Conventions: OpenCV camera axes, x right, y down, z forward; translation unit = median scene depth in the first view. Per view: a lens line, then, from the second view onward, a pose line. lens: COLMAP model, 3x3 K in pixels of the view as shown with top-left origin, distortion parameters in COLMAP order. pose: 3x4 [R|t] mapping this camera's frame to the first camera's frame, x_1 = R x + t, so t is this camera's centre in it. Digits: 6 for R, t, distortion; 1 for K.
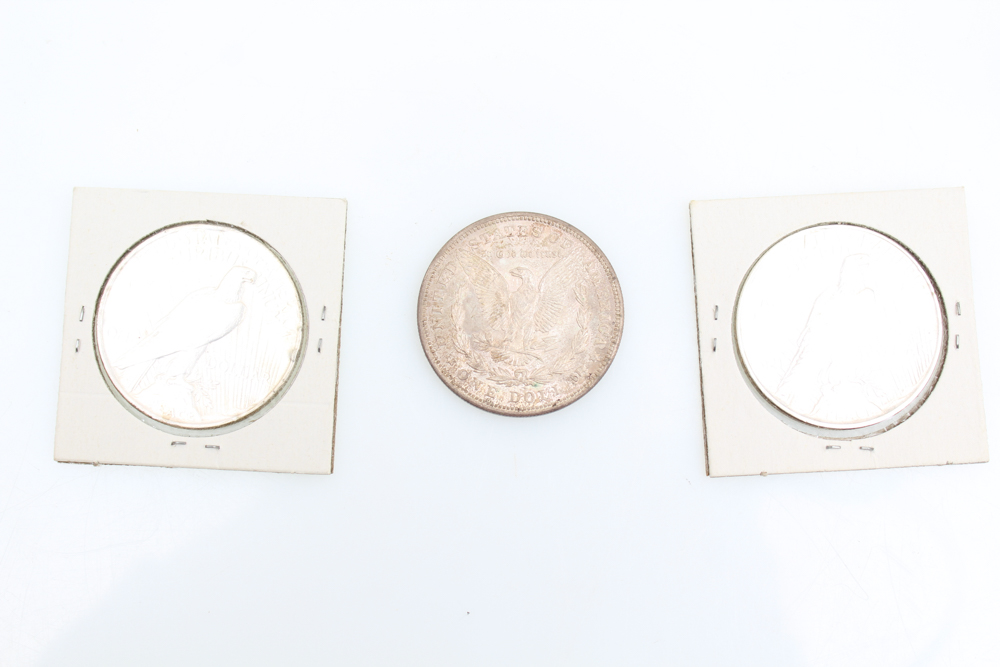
lens RADIAL K [[1633.5, 0, 502.6], [0, 1633.5, 330.4], [0, 0, 1]] dist [-0.063908, 0.000000]
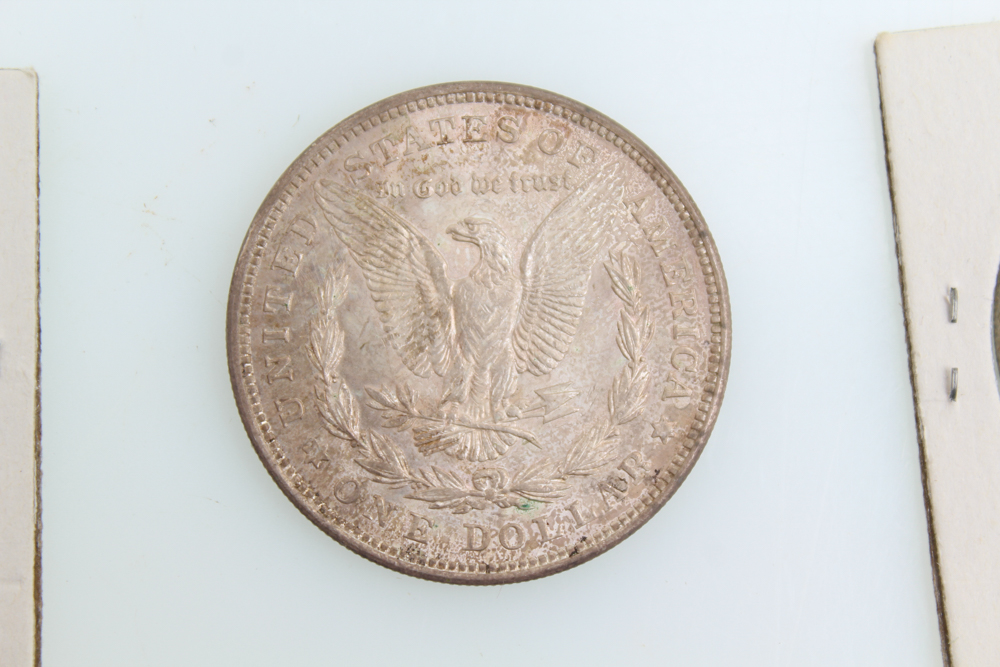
lens RADIAL K [[1579.5, 0, 496.9], [0, 1579.5, 337.1], [0, 0, 1]] dist [0.024843, 0.000000]
pose [[0.997778, -0.053548, 0.039641, -0.000494], [0.050048, 0.995160, 0.084571, -0.042504], [-0.043978, -0.082399, 0.995629, 0.605863]]
